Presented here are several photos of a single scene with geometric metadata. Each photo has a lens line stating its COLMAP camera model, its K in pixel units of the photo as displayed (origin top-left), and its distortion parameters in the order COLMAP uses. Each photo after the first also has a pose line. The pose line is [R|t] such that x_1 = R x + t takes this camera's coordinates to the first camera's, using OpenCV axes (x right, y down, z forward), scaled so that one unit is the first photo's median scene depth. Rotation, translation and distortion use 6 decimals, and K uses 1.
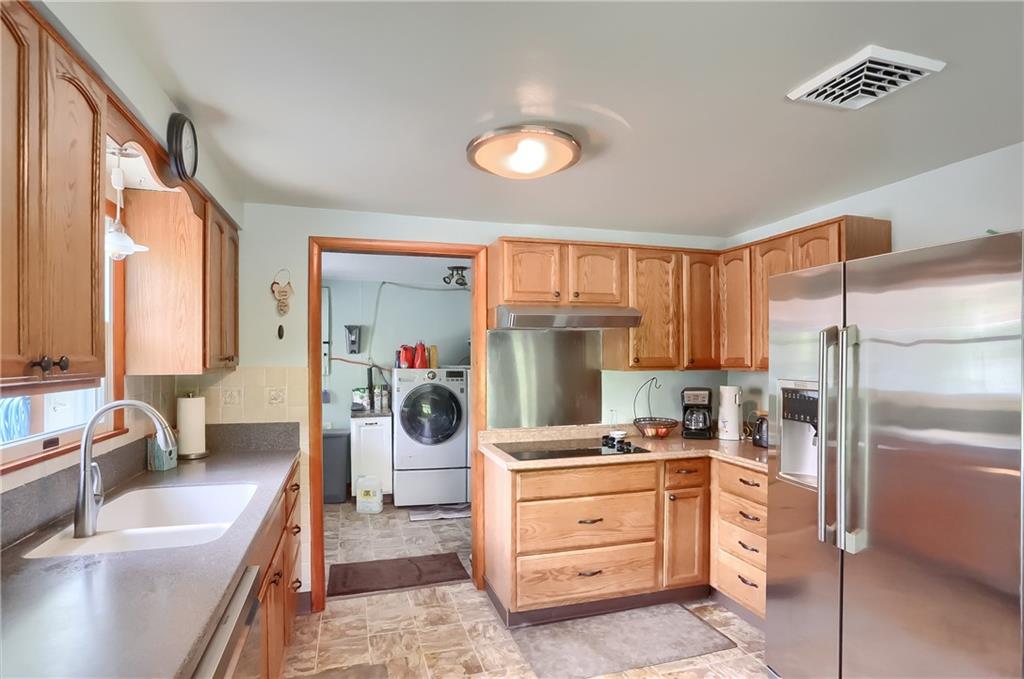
lens RADIAL K [[534.1, 0, 516.2], [0, 534.1, 373.0], [0, 0, 1]] dist [-0.056072, 0.025157]
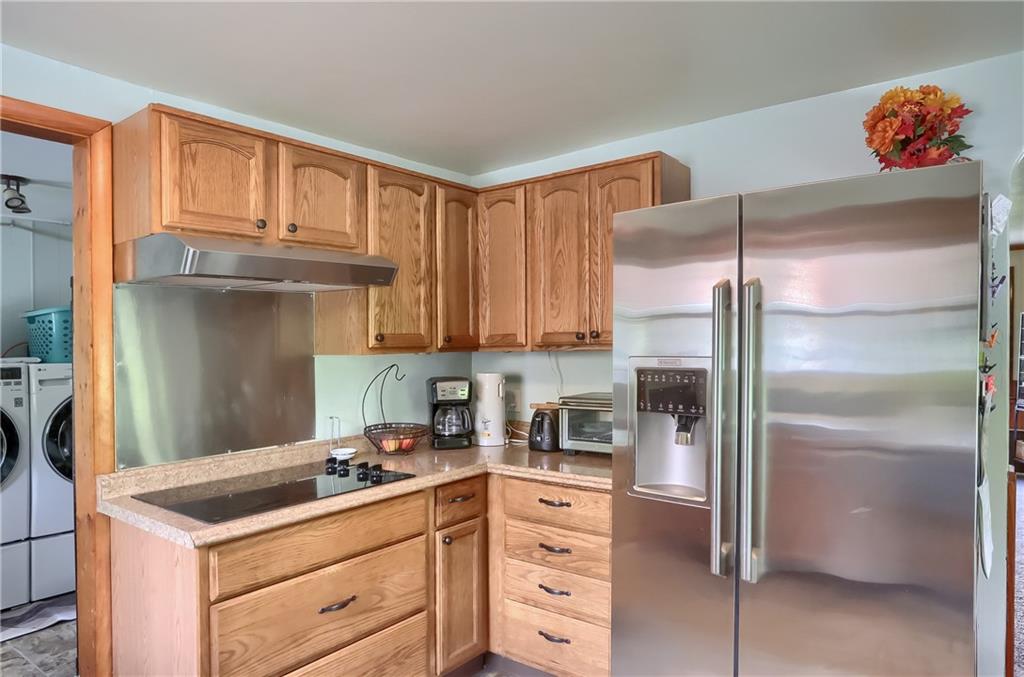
lens RADIAL K [[641.1, 0, 512.5], [0, 641.1, 352.4], [0, 0, 1]] dist [-0.049493, 0.032531]
pose [[0.815597, -0.018677, 0.578318, -0.103418], [0.031488, 0.999431, -0.012130, 0.008939], [-0.577762, 0.028104, 0.815721, 0.283550]]
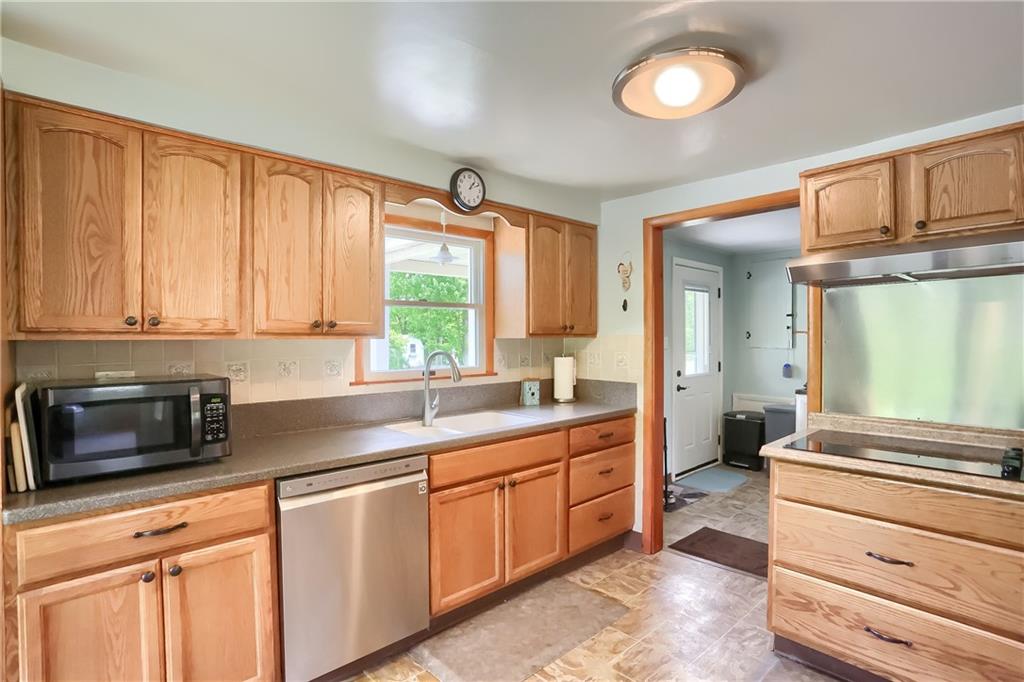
lens RADIAL K [[517.0, 0, 522.3], [0, 517.0, 348.0], [0, 0, 1]] dist [-0.051581, 0.018611]
pose [[0.427809, 0.015051, -0.903744, 0.493782], [-0.024232, 0.999693, 0.005178, 0.016625], [0.903544, 0.019685, 0.428042, 0.285549]]
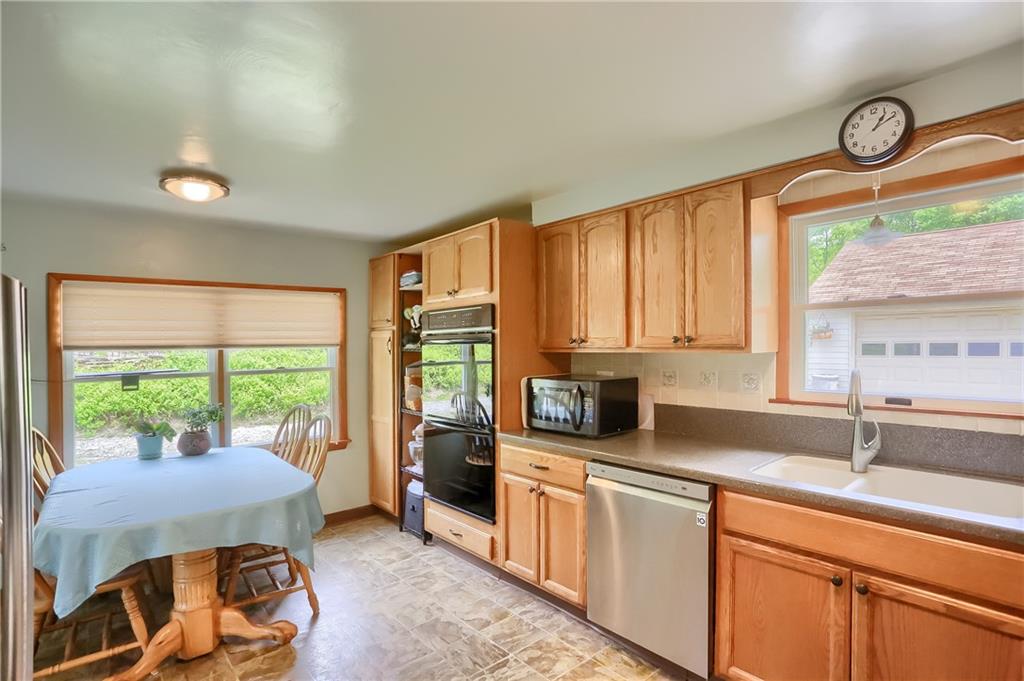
lens RADIAL K [[517.0, 0, 504.6], [0, 517.0, 339.7], [0, 0, 1]] dist [-0.051581, 0.018611]
pose [[-0.929320, 0.010235, -0.369133, 0.241435], [0.003116, 0.999798, 0.019877, -0.024562], [0.369262, 0.017322, -0.929164, 1.012348]]
